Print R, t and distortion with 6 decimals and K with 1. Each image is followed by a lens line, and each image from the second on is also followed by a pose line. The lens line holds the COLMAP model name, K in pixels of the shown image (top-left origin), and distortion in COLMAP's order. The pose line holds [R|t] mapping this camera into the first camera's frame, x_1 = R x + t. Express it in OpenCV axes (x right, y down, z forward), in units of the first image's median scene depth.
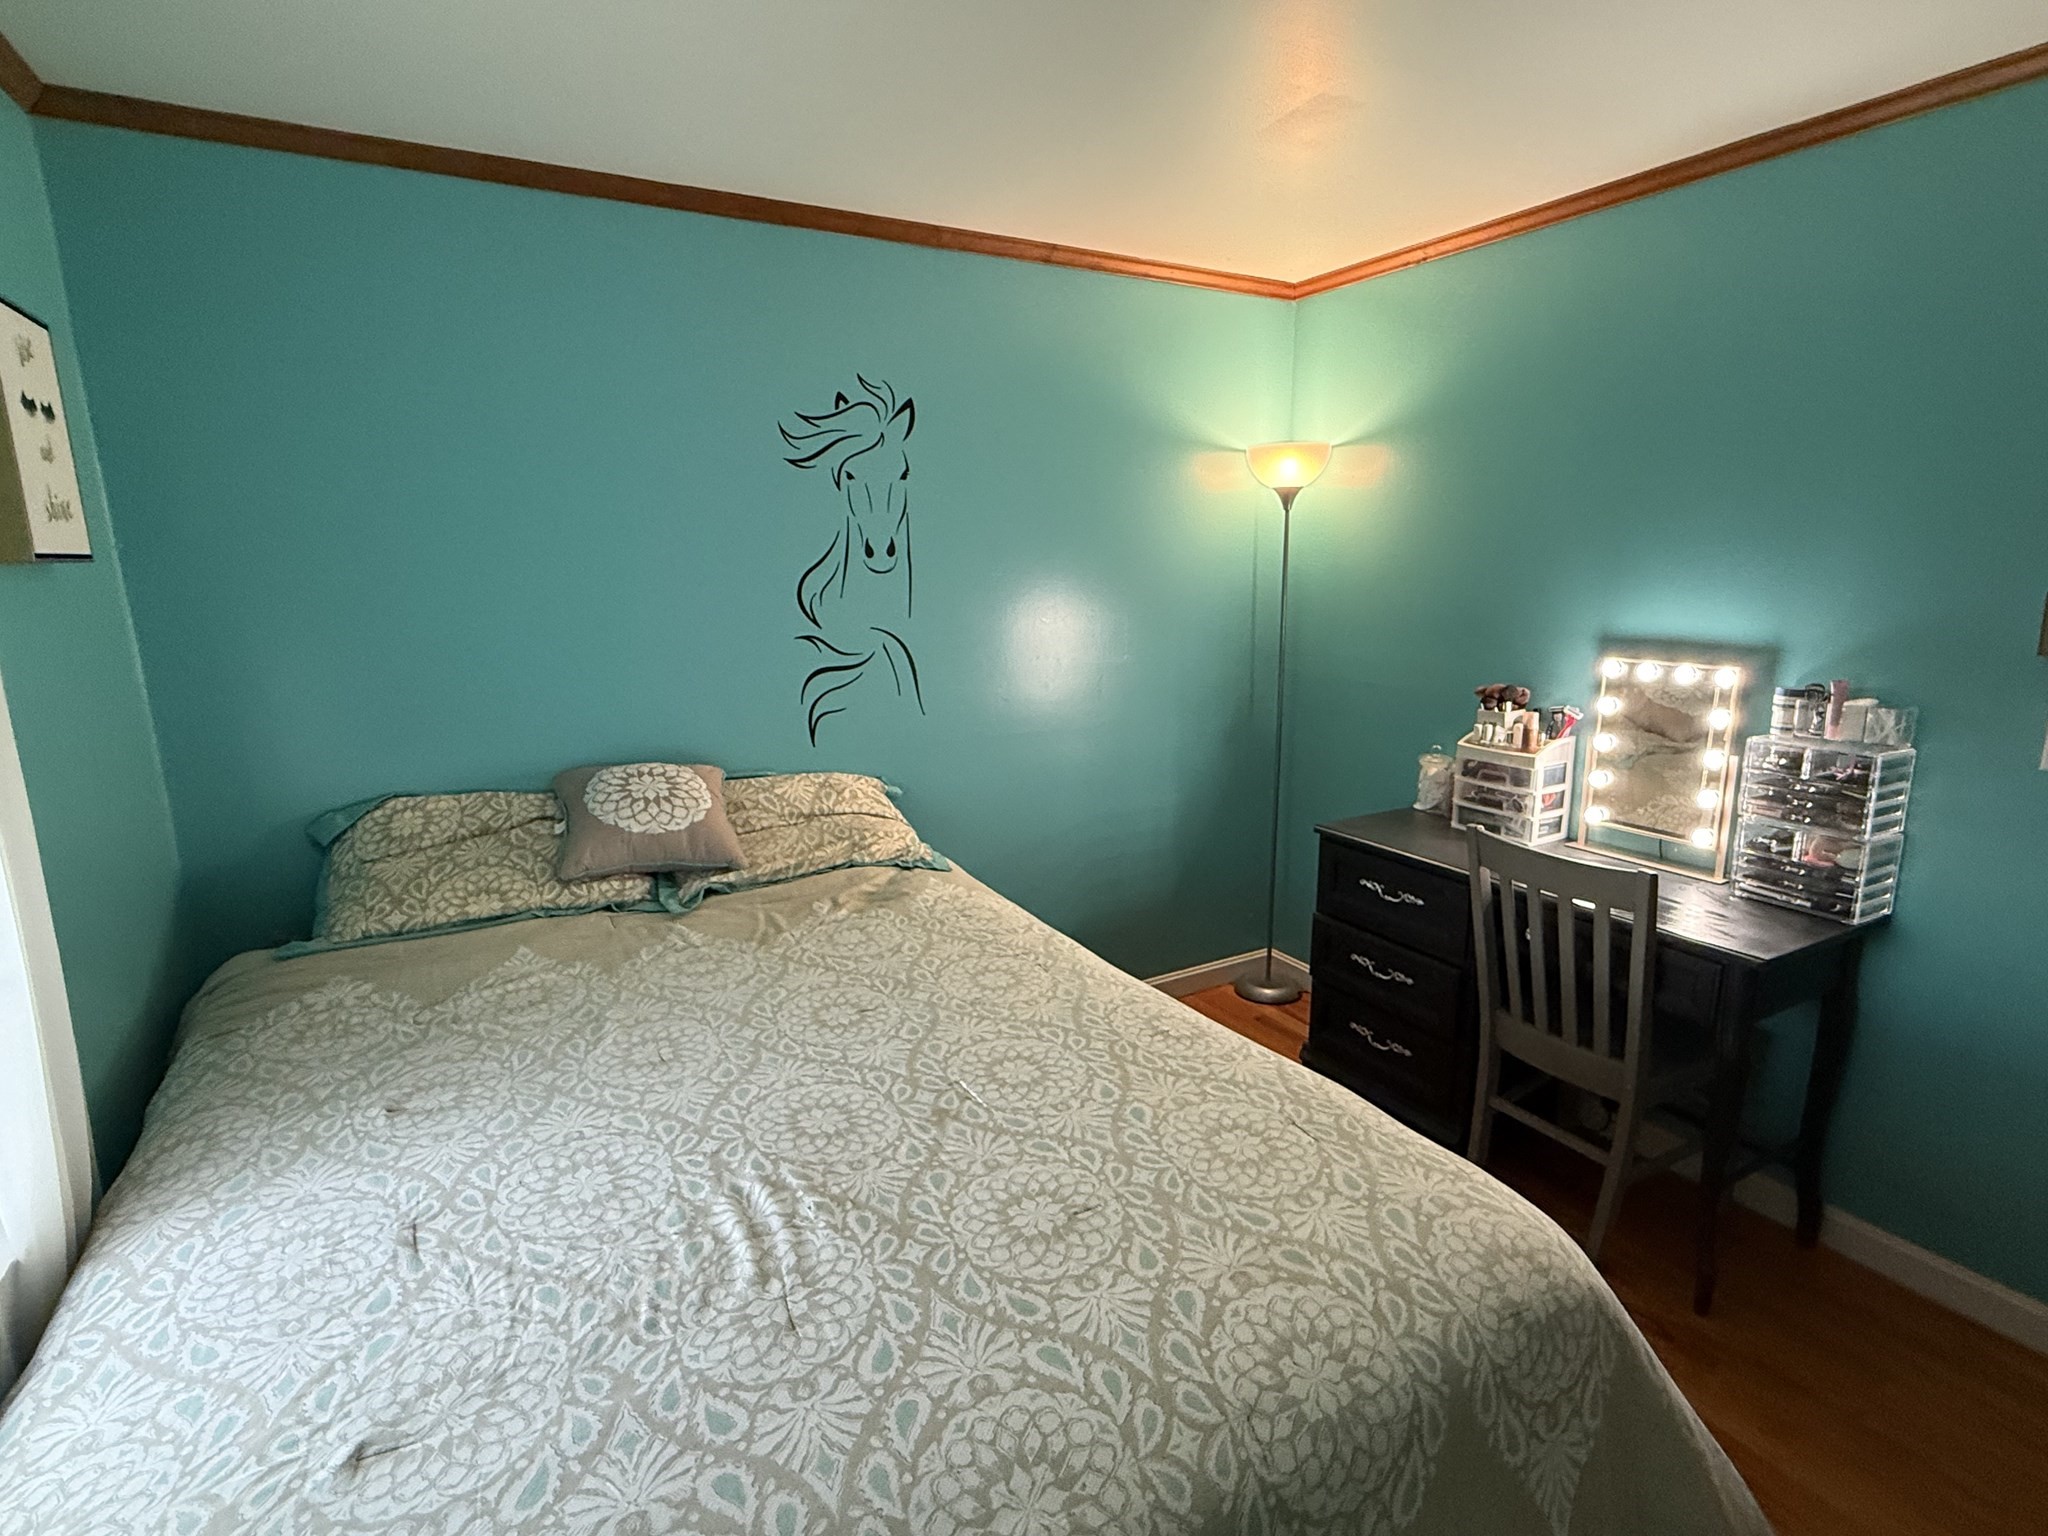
lens RADIAL K [[1007.1, 0, 1021.5], [0, 1007.1, 769.3], [0, 0, 1]] dist [-0.006985, -0.000477]
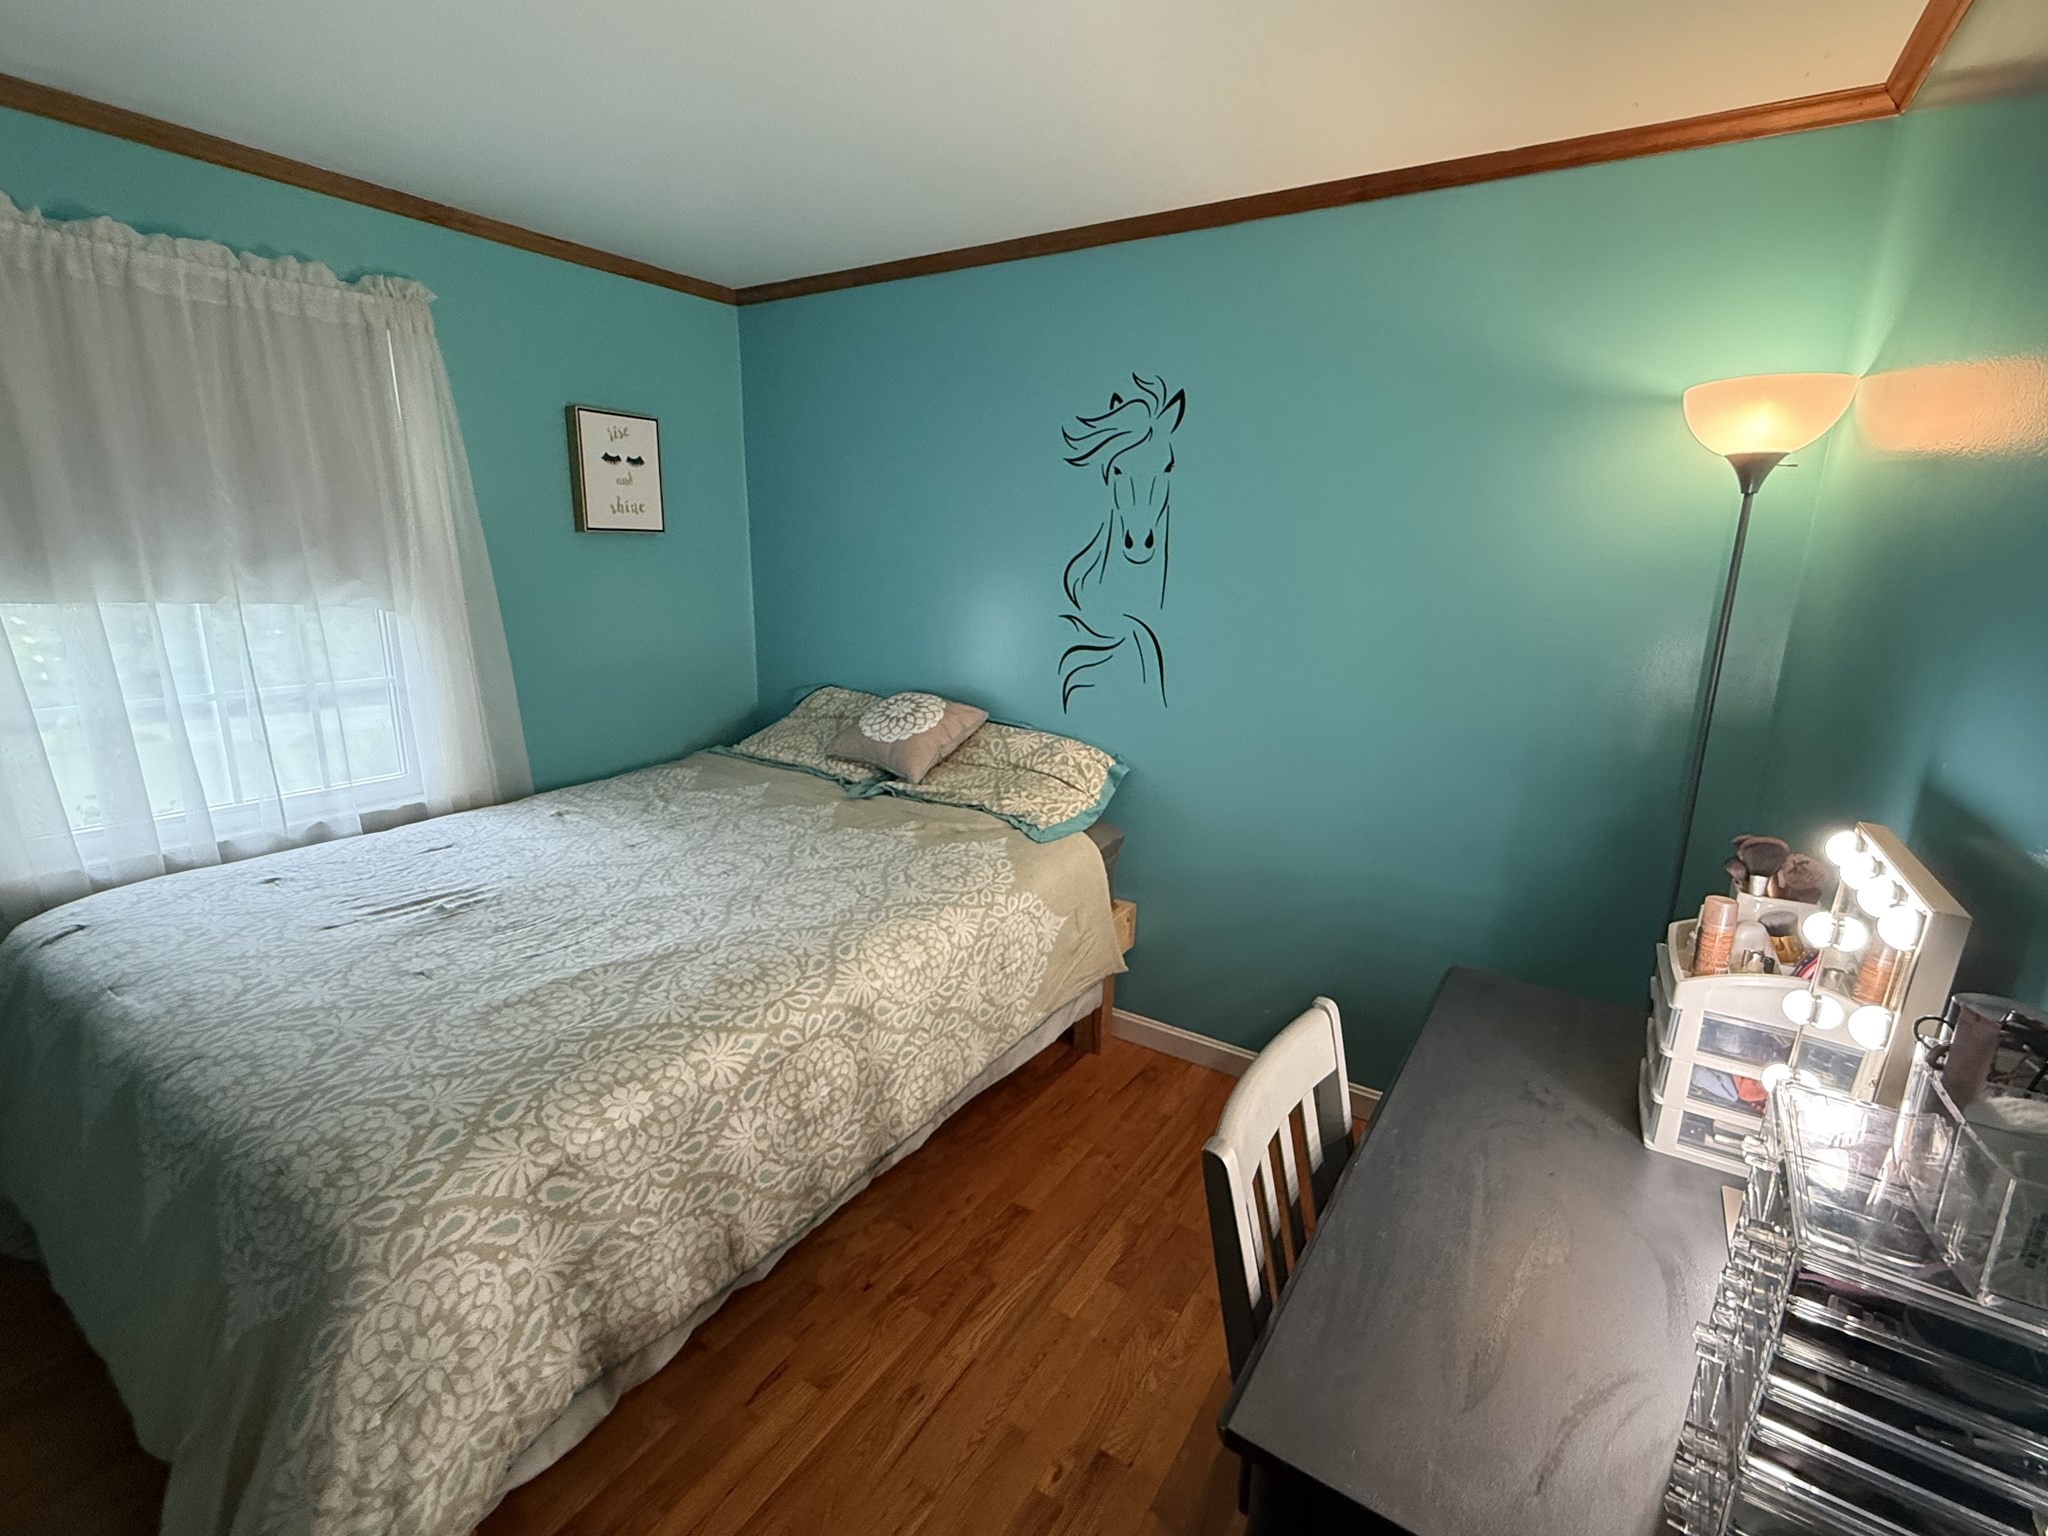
lens RADIAL K [[911.5, 0, 1027.9], [0, 911.5, 763.8], [0, 0, 1]] dist [-0.005031, -0.000172]
pose [[0.469412, 0.226219, -0.853509, 0.695237], [-0.213269, 0.967052, 0.139020, -0.105886], [0.856836, 0.116769, 0.502191, 0.473951]]
